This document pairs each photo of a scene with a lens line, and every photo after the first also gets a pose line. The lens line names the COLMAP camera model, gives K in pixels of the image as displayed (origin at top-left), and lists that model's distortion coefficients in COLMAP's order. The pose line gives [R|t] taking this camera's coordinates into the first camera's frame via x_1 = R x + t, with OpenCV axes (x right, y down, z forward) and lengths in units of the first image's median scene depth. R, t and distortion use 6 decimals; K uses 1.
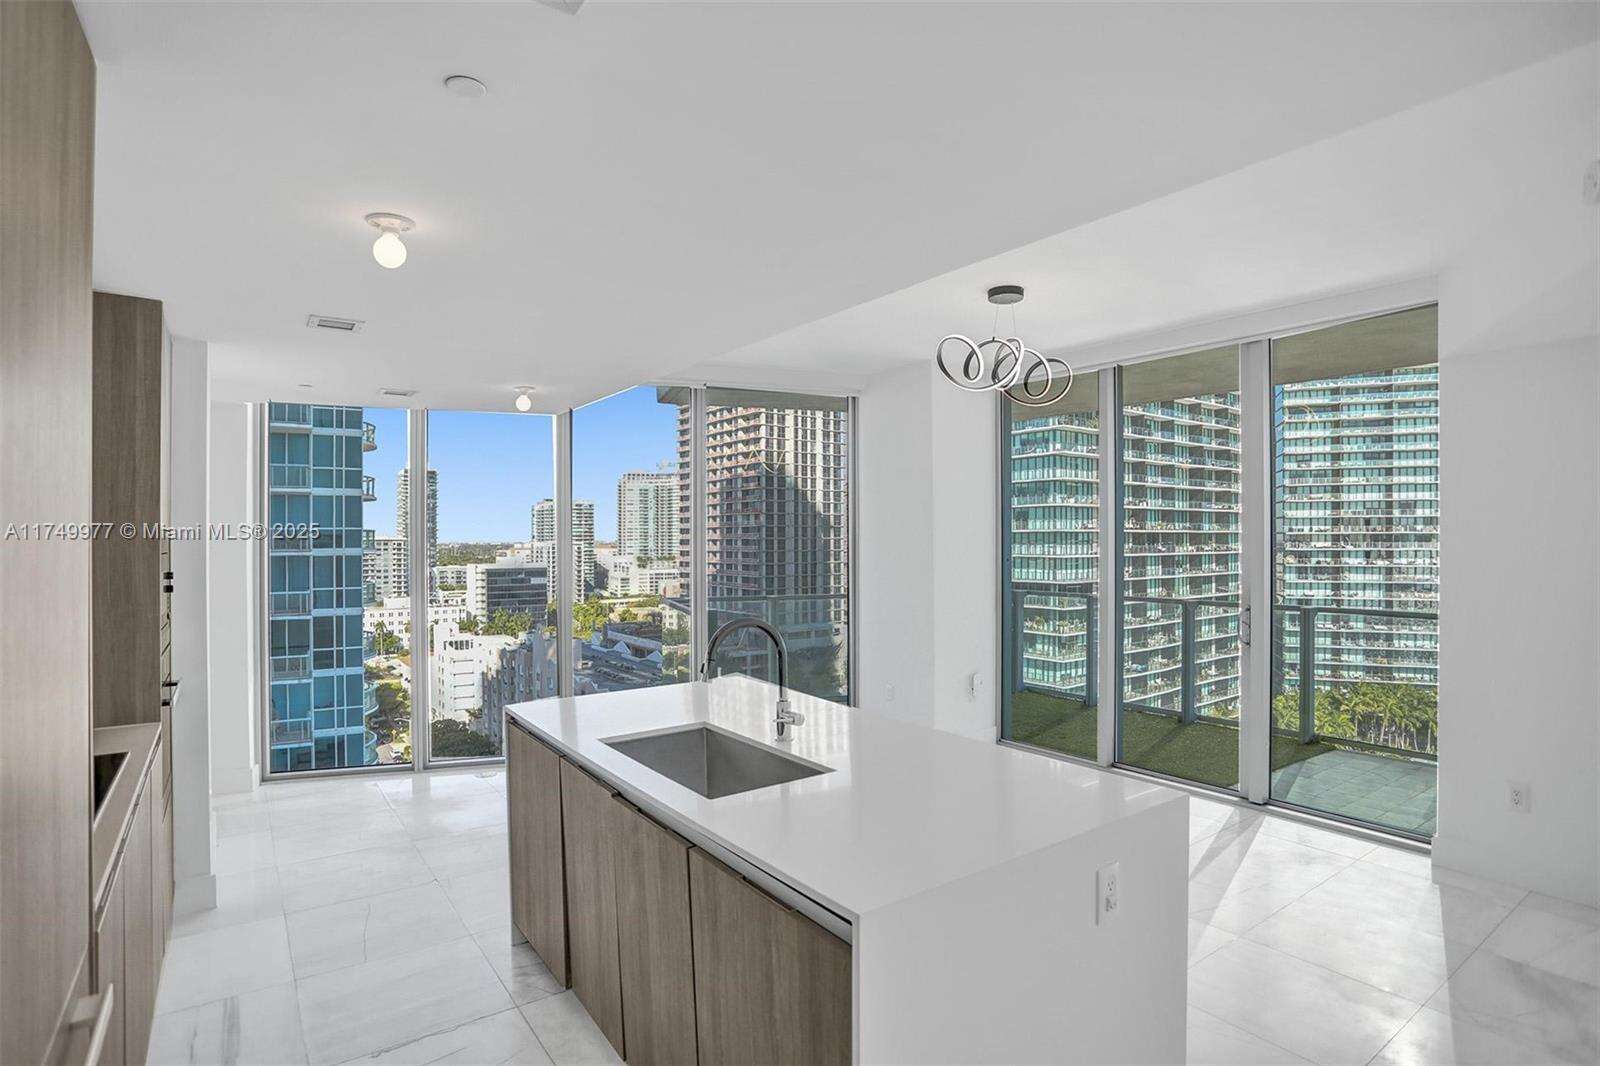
lens RADIAL K [[818.2, 0, 785.1], [0, 818.2, 534.4], [0, 0, 1]] dist [-0.066662, 0.030809]
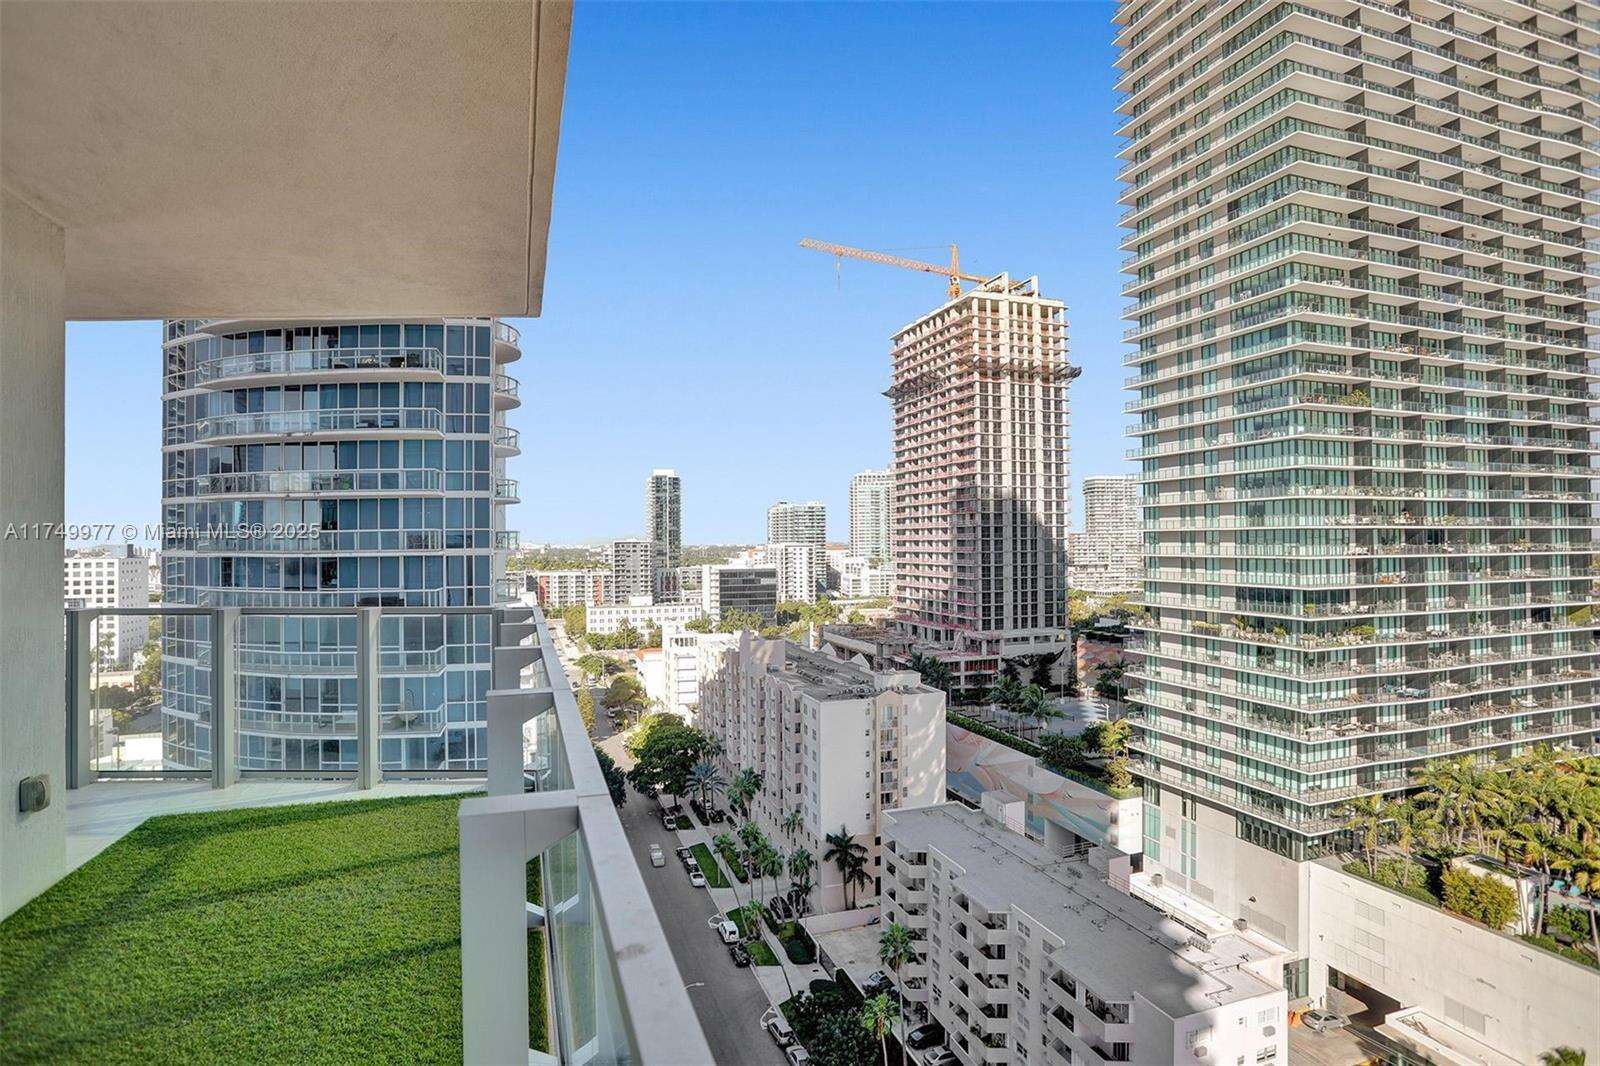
lens RADIAL K [[818.2, 0, 809.1], [0, 818.2, 529.7], [0, 0, 1]] dist [-0.066662, 0.030809]
pose [[0.961578, -0.007036, -0.274443, 0.062756], [0.004972, 0.999954, -0.008215, 0.001709], [0.274488, 0.006534, 0.961568, 0.048168]]
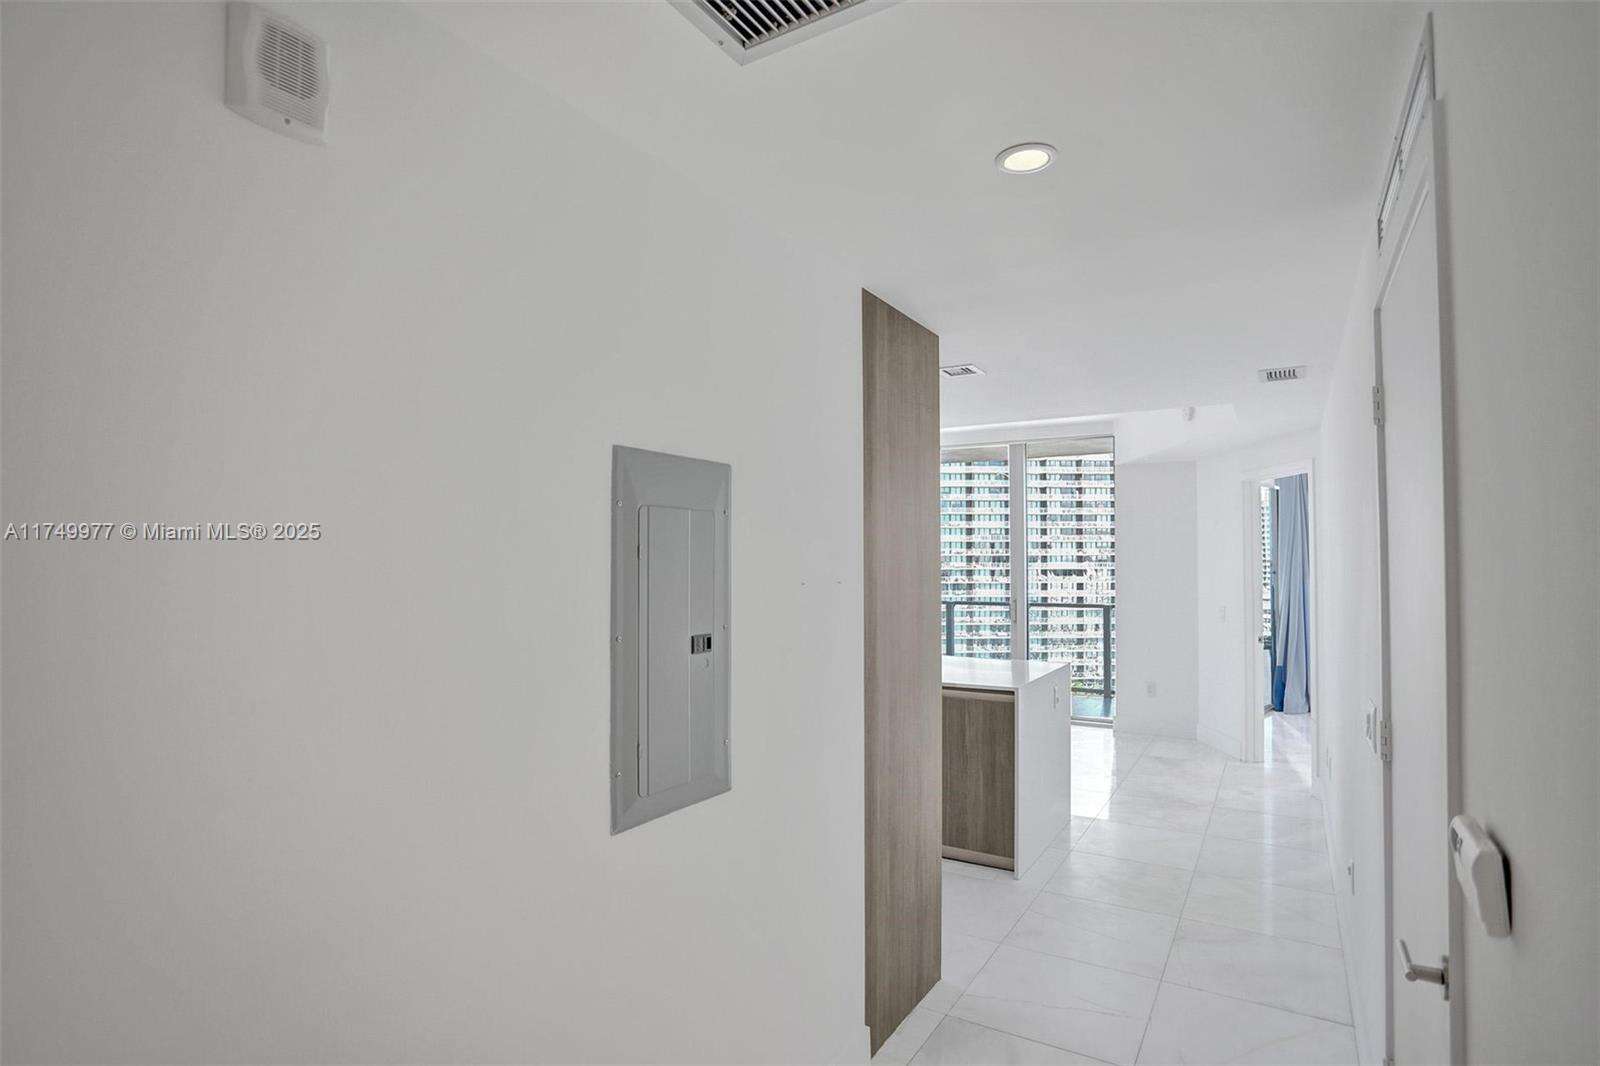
lens RADIAL K [[818.2, 0, 777.1], [0, 818.2, 522.6], [0, 0, 1]] dist [-0.066662, 0.030809]
pose [[0.928917, 0.019688, 0.369763, -0.028079], [-0.005501, 0.999209, -0.039384, -0.000126], [-0.370246, 0.034550, 0.928291, -0.022126]]
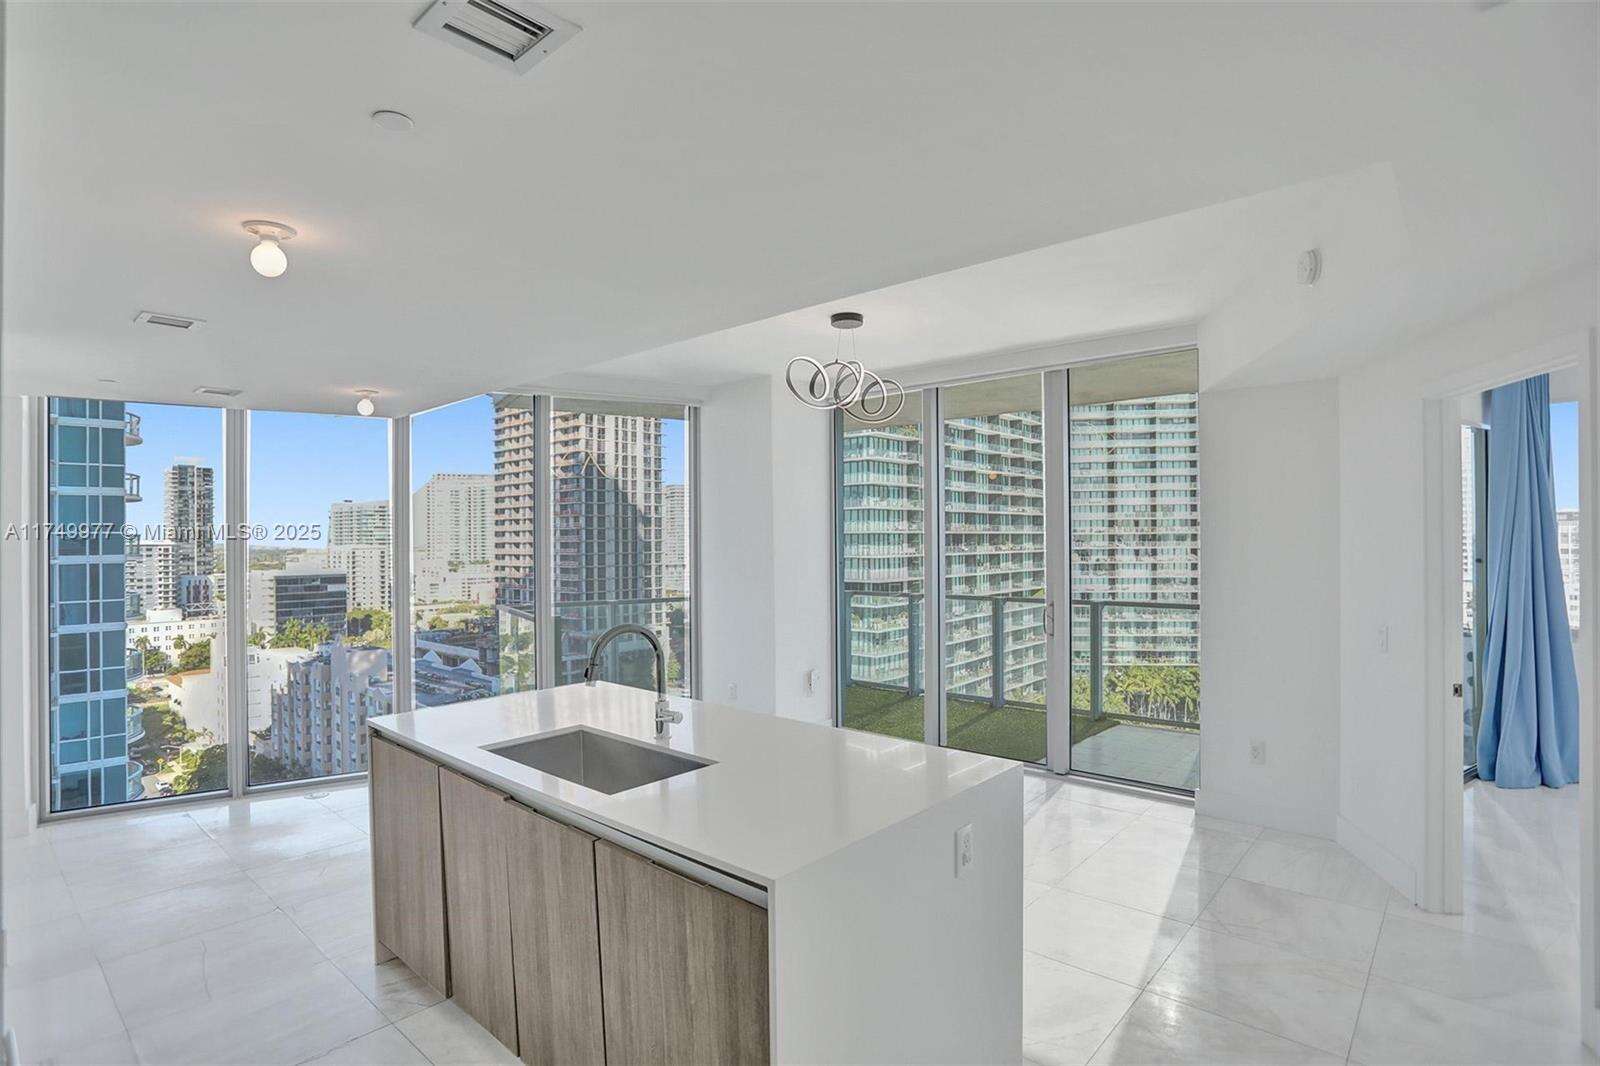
lens RADIAL K [[818.2, 0, 789.2], [0, 818.2, 533.3], [0, 0, 1]] dist [-0.066662, 0.030809]
pose [[0.974614, -0.003115, 0.223870, -0.002324], [0.003835, 0.999989, -0.002784, -0.000339], [-0.223859, 0.003572, 0.974615, -0.002198]]
